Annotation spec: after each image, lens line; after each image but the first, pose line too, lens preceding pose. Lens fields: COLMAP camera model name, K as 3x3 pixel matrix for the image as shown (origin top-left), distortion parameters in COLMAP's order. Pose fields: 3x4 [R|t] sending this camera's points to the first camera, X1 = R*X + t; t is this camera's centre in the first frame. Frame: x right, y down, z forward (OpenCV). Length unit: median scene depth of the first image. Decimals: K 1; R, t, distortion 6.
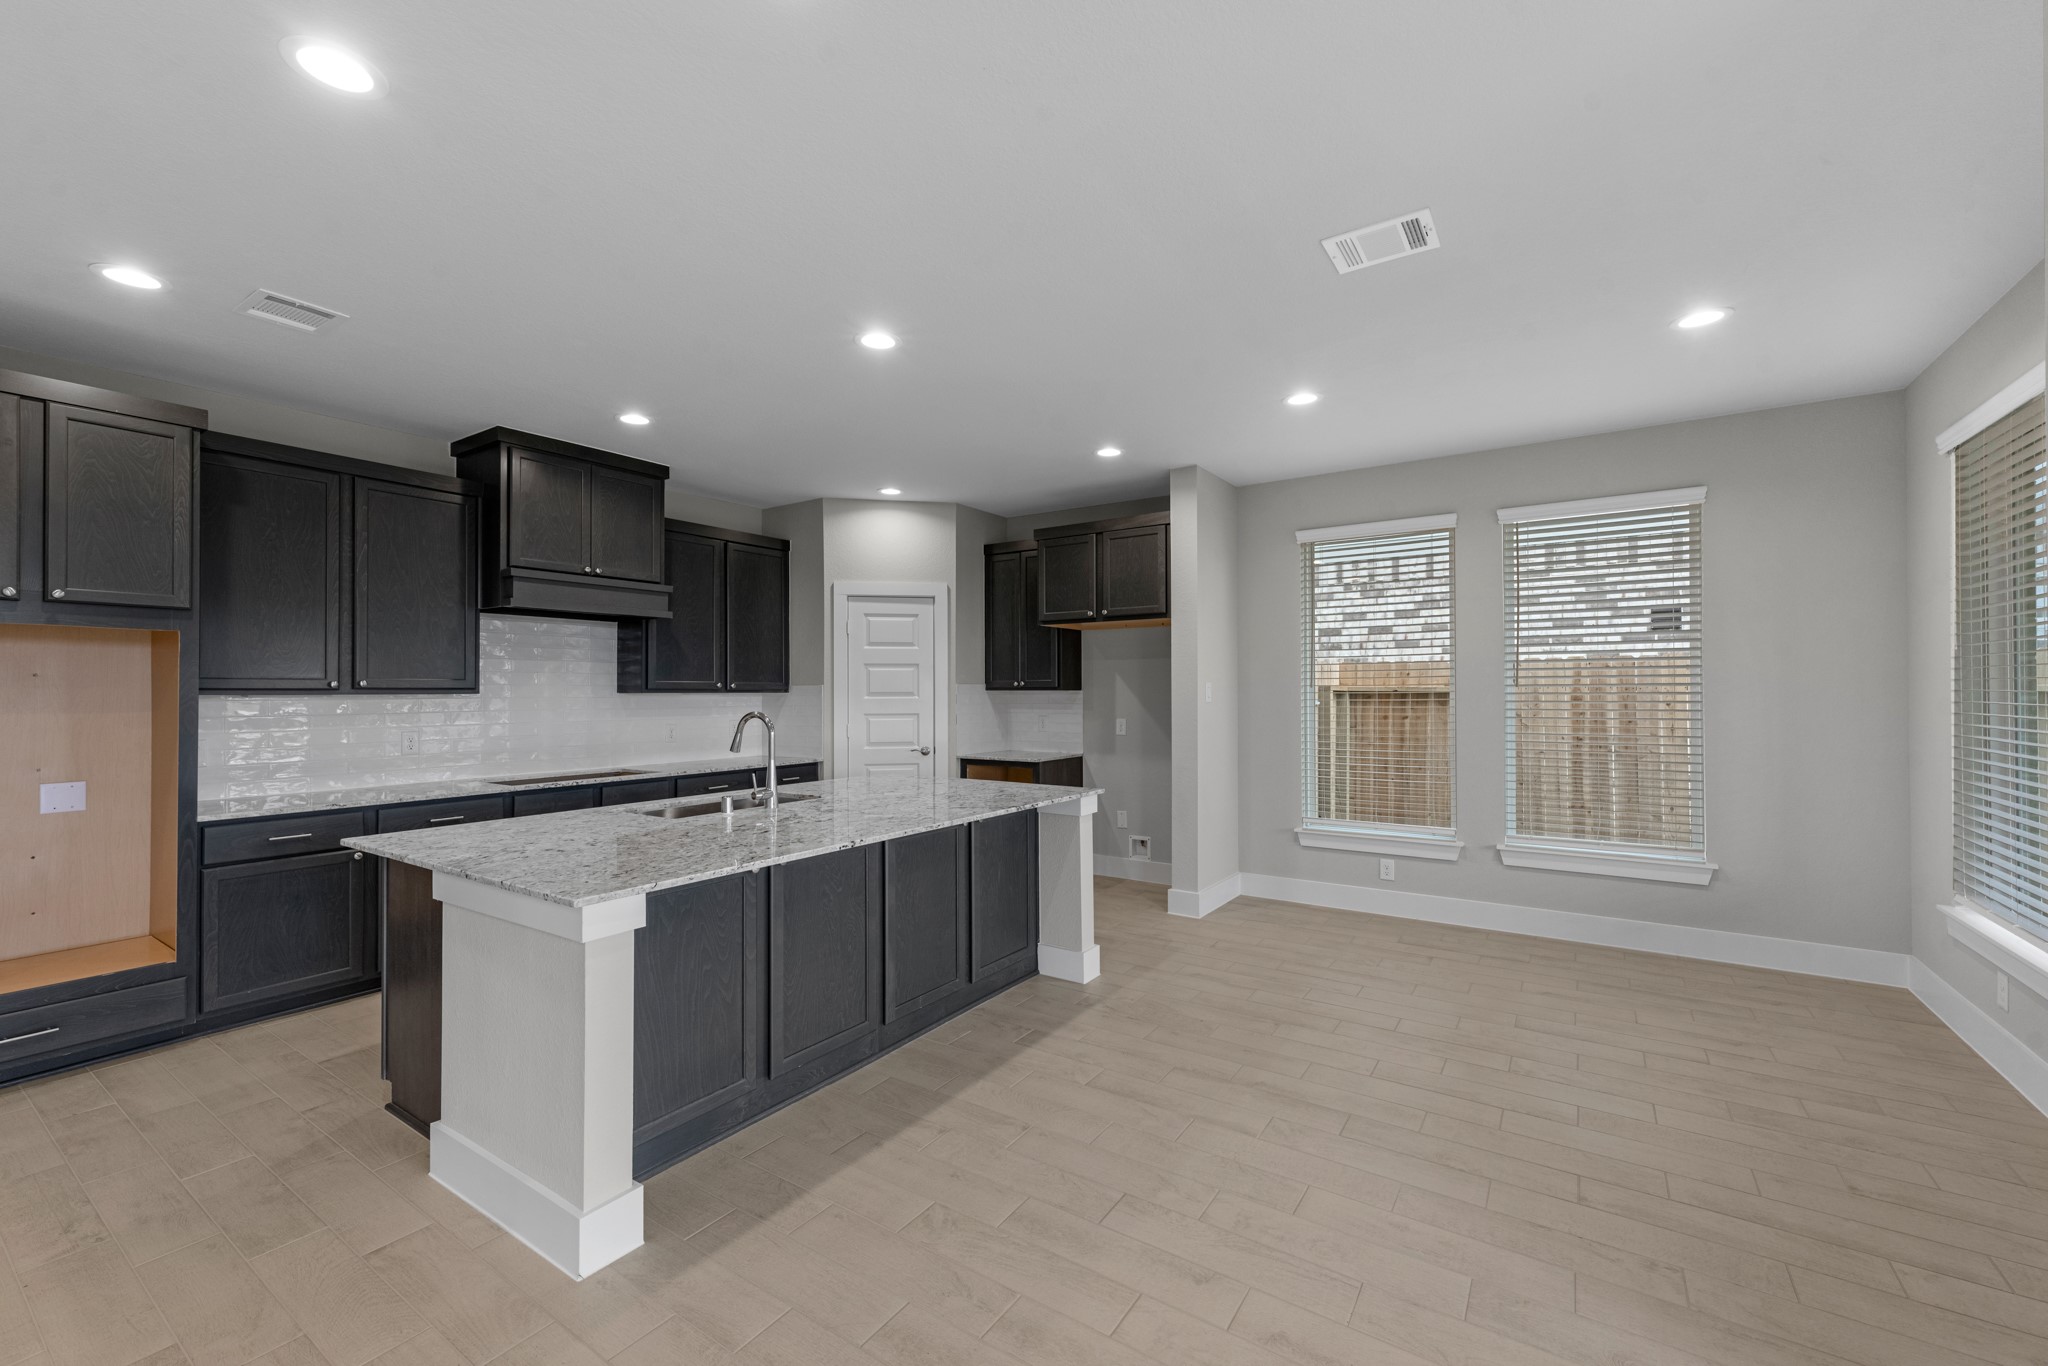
lens RADIAL K [[821.2, 0, 1035.6], [0, 821.2, 685.7], [0, 0, 1]] dist [0.000506, 0.000125]
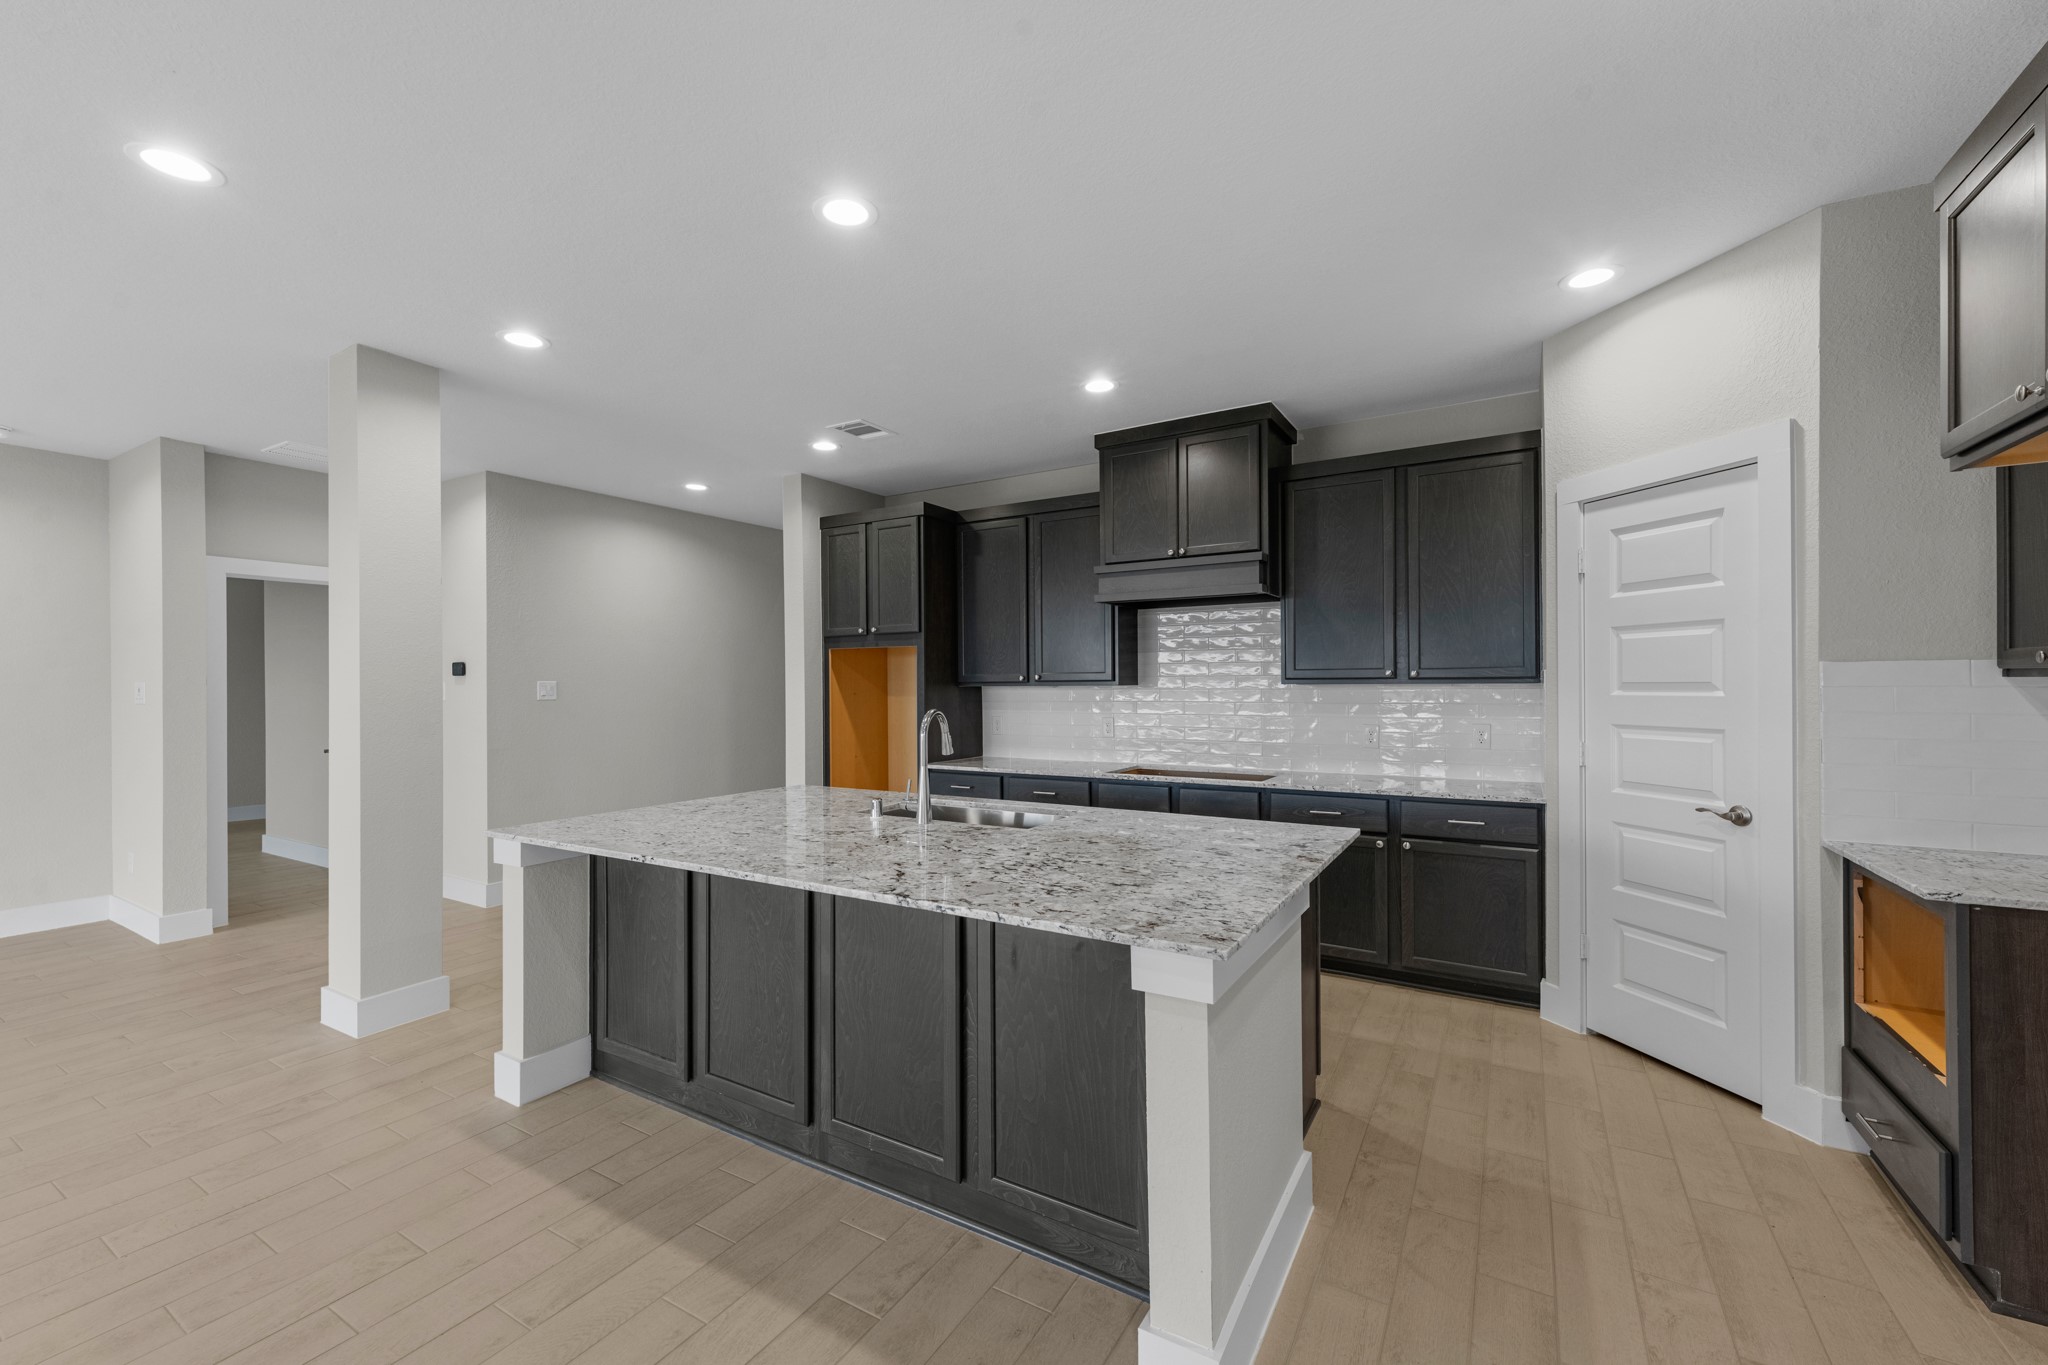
lens RADIAL K [[838.9, 0, 1019.3], [0, 838.9, 687.3], [0, 0, 1]] dist [0.004063, 0.000169]
pose [[0.032796, 0.004964, -0.999450, 0.368097], [0.012928, 0.999902, 0.005391, 0.004123], [0.999378, -0.013097, 0.032729, 0.727453]]
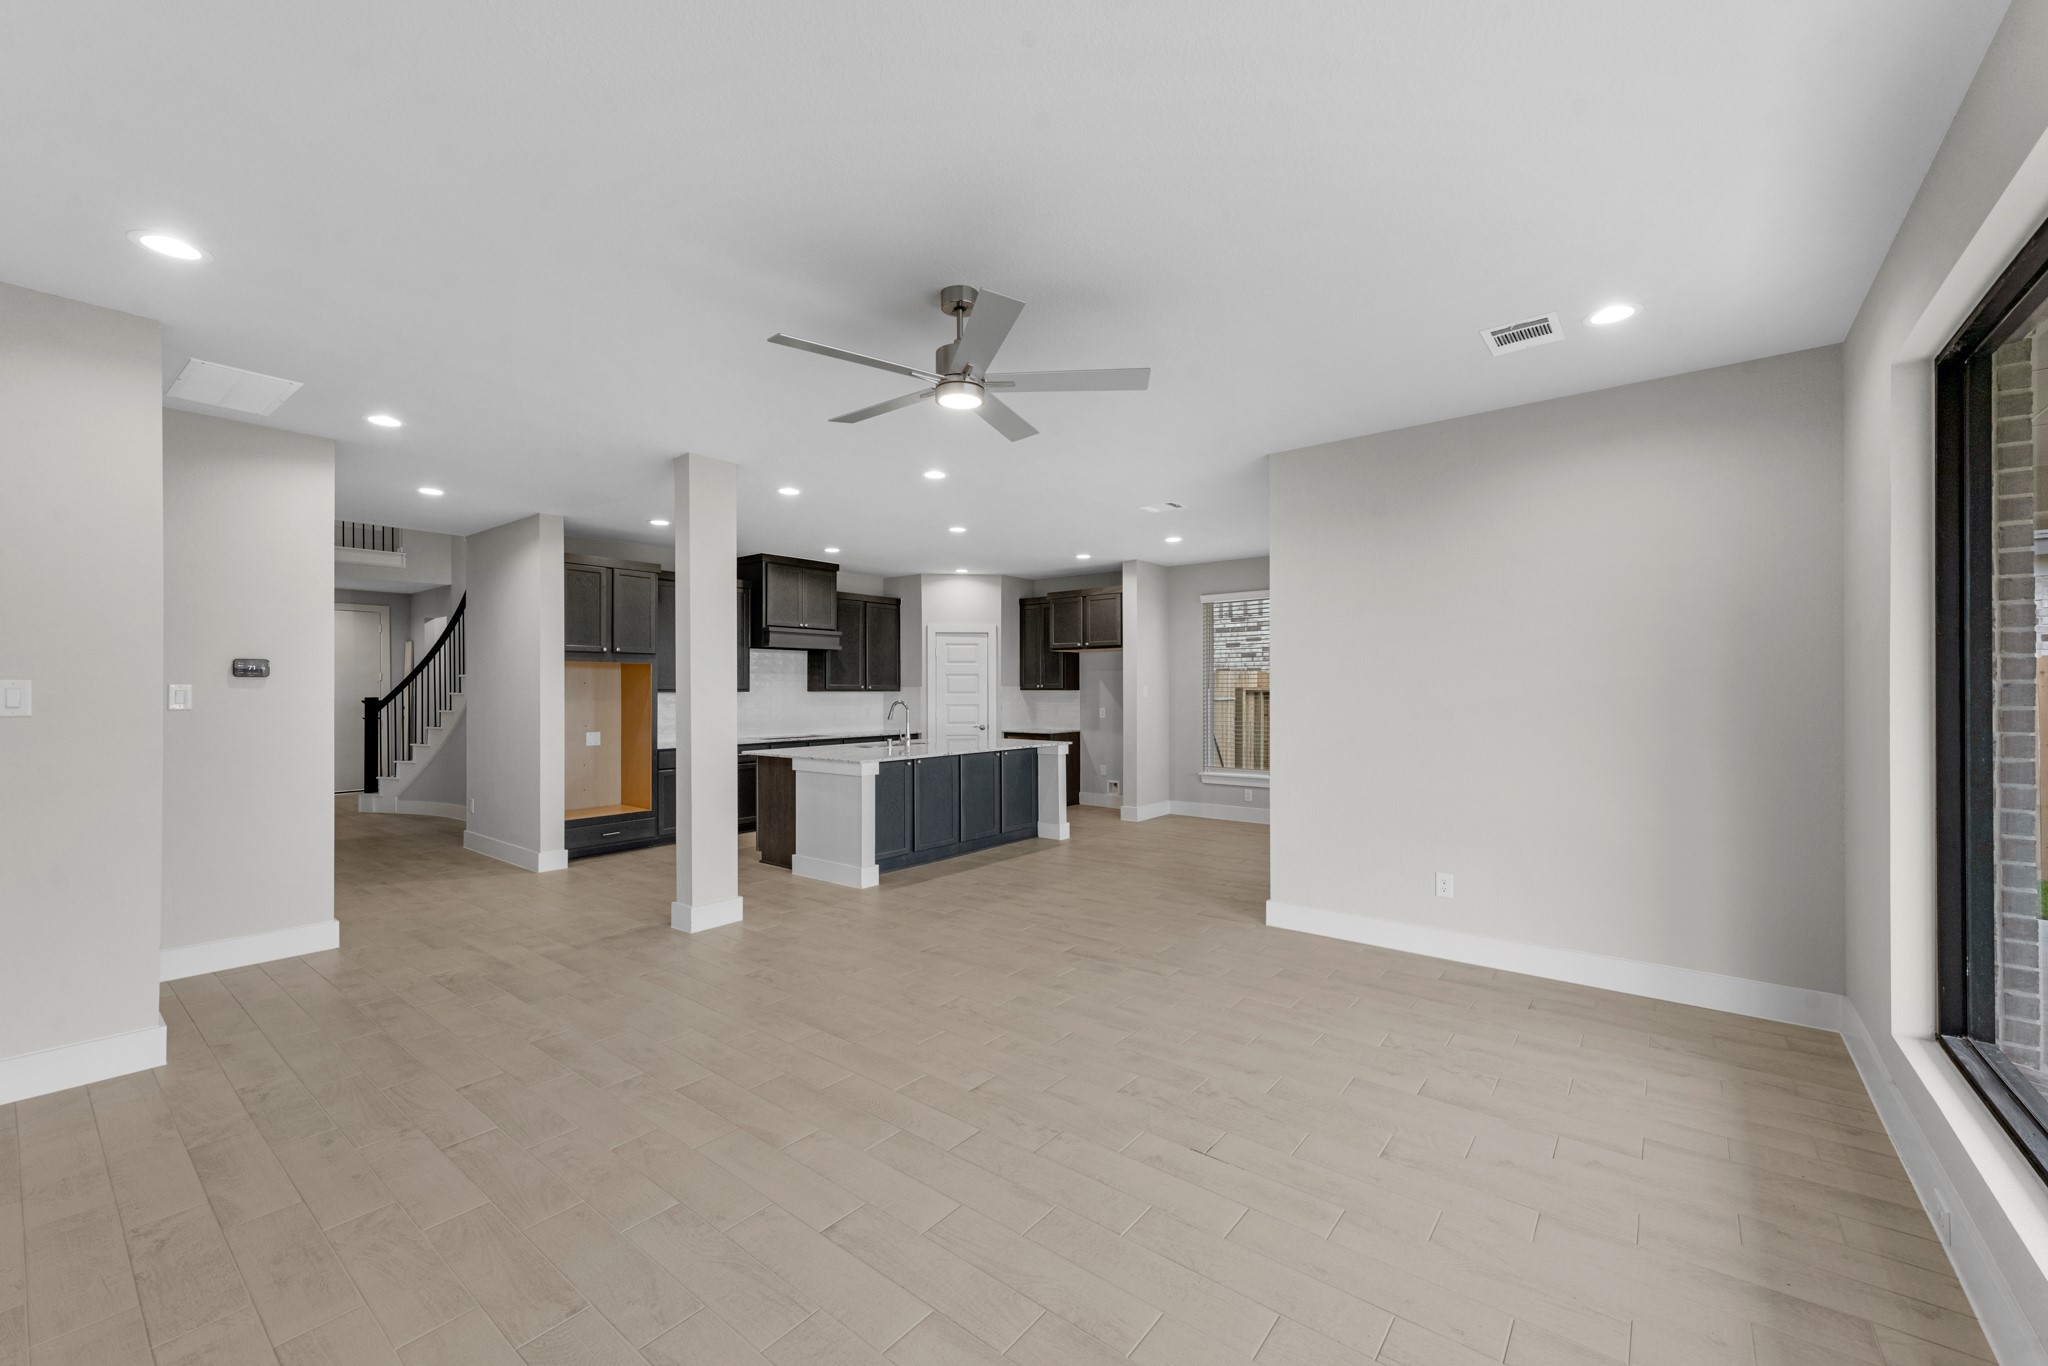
lens RADIAL K [[801.4, 0, 1024.0], [0, 801.4, 683.0], [0, 0, 1]] dist [0.000943, 0.000059]
pose [[0.995862, 0.001260, -0.090864, 0.113130], [-0.001344, 0.999999, -0.000861, -0.008456], [0.090863, 0.000979, 0.995863, -0.703150]]
